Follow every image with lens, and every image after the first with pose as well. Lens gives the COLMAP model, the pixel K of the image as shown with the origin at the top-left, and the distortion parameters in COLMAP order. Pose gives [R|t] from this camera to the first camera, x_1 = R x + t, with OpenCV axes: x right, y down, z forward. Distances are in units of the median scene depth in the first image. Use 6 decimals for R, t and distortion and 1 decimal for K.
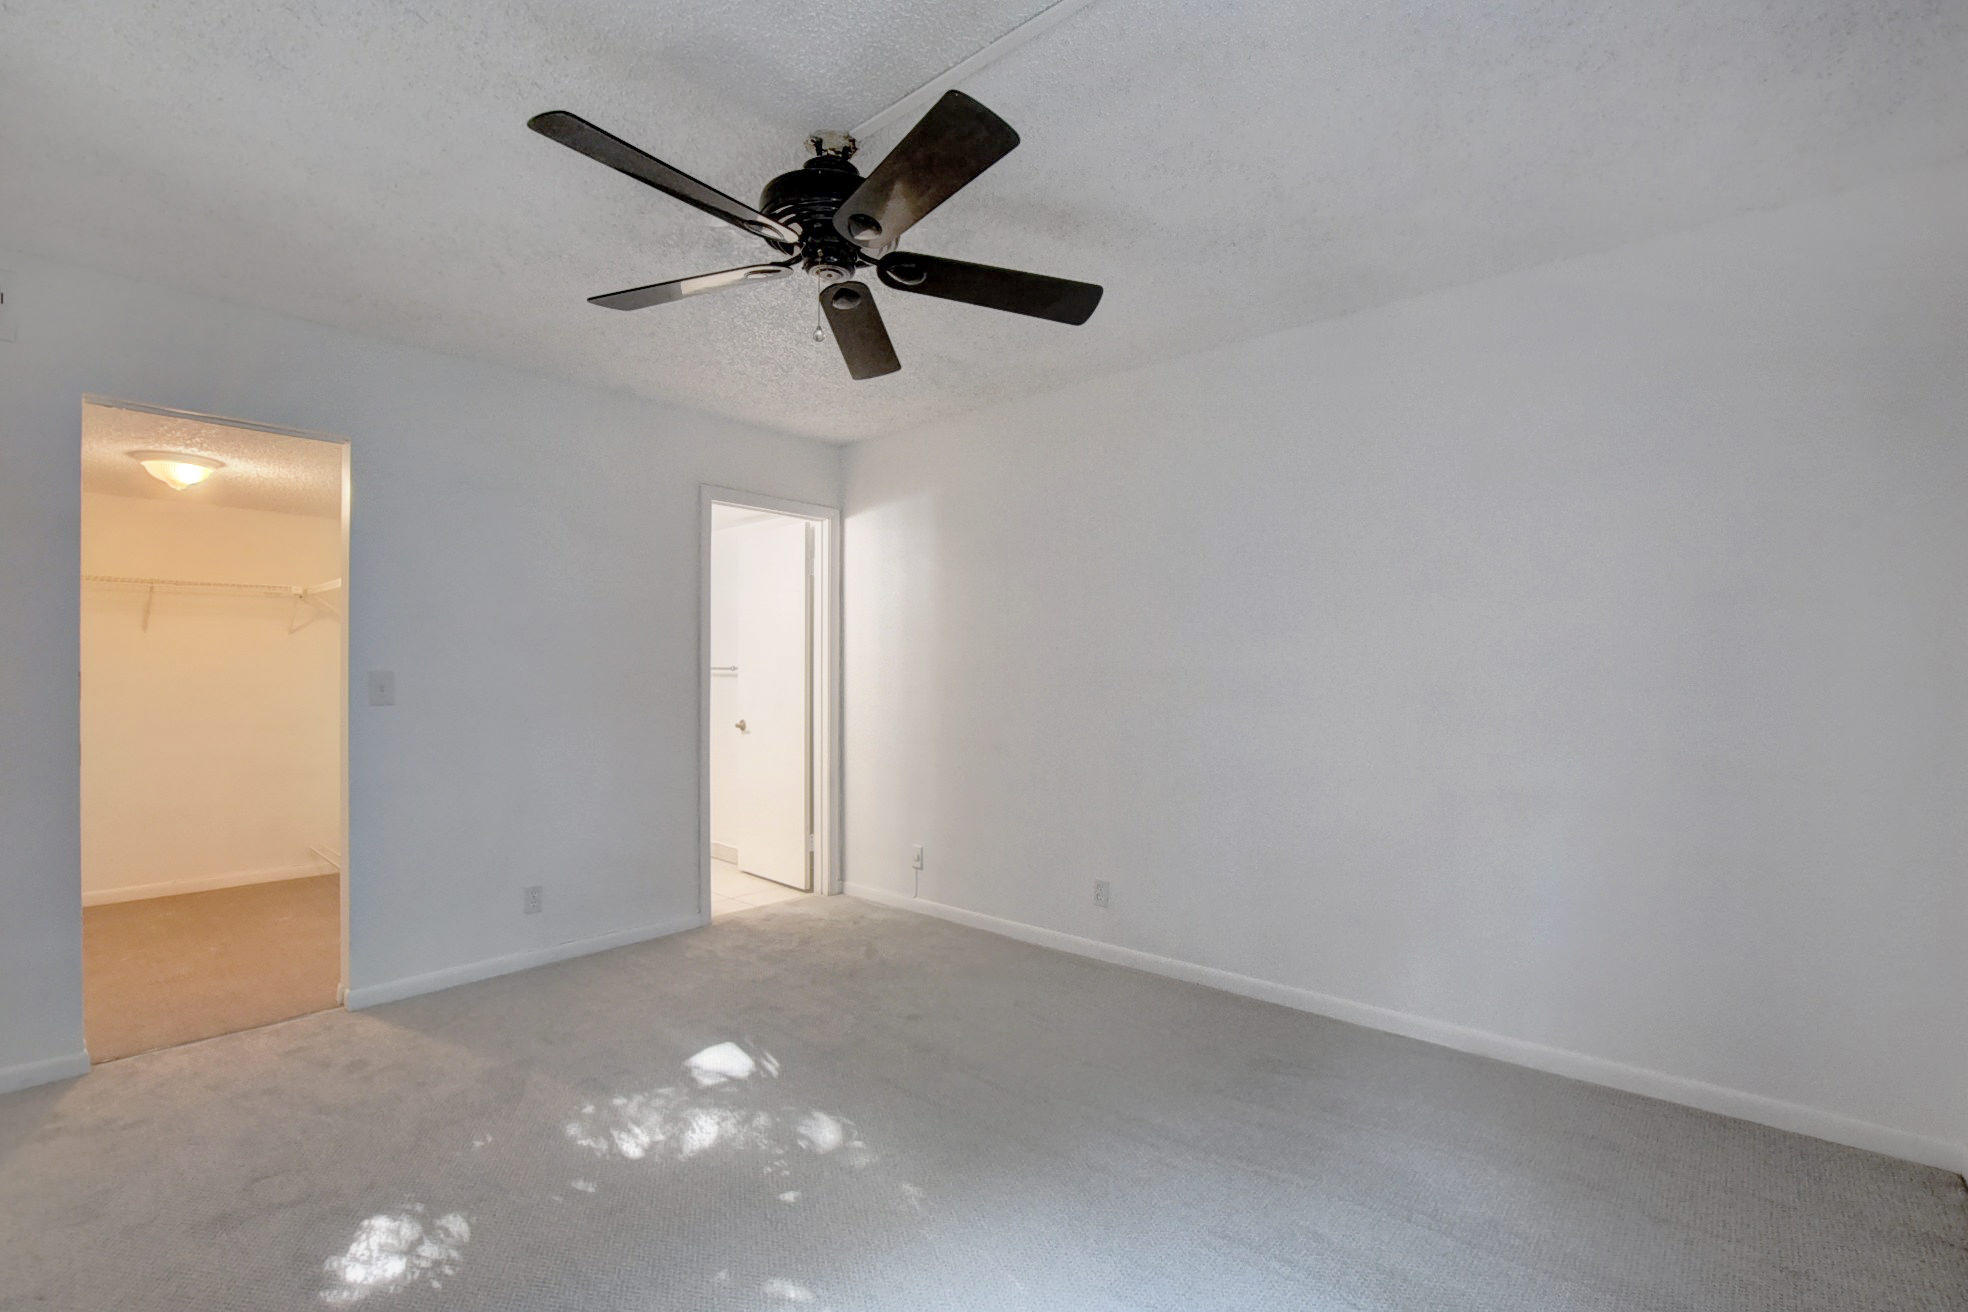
lens RADIAL K [[881.4, 0, 991.7], [0, 881.4, 674.2], [0, 0, 1]] dist [-0.041488, 0.009906]
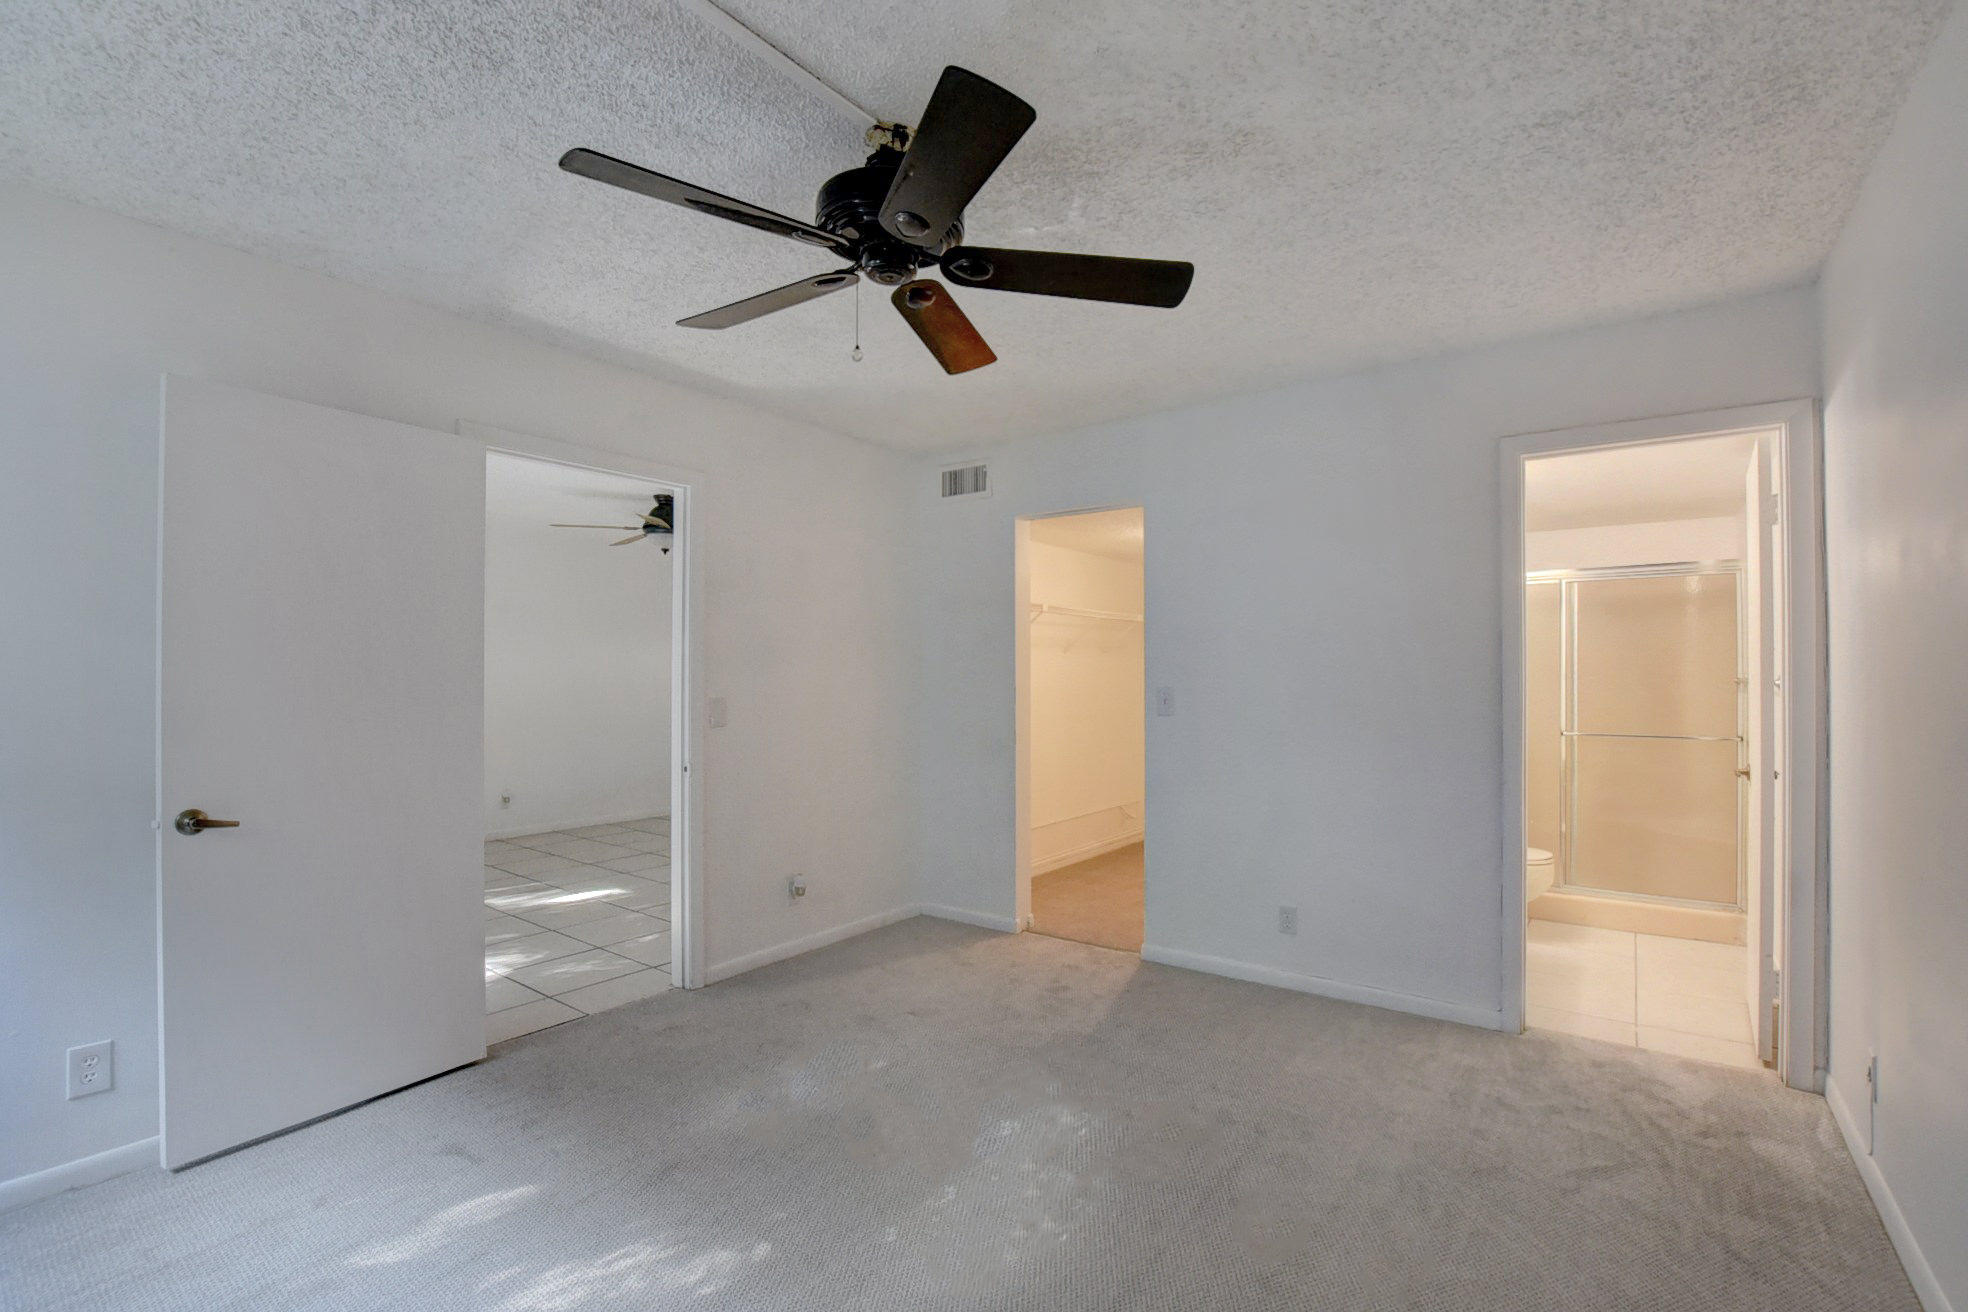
lens RADIAL K [[867.8, 0, 982.9], [0, 867.8, 669.5], [0, 0, 1]] dist [-0.039209, -0.000100]
pose [[0.056344, -0.016186, -0.998280, 0.430264], [-0.002610, 0.999863, -0.016359, -0.007632], [0.998408, 0.003528, 0.056294, 0.603762]]
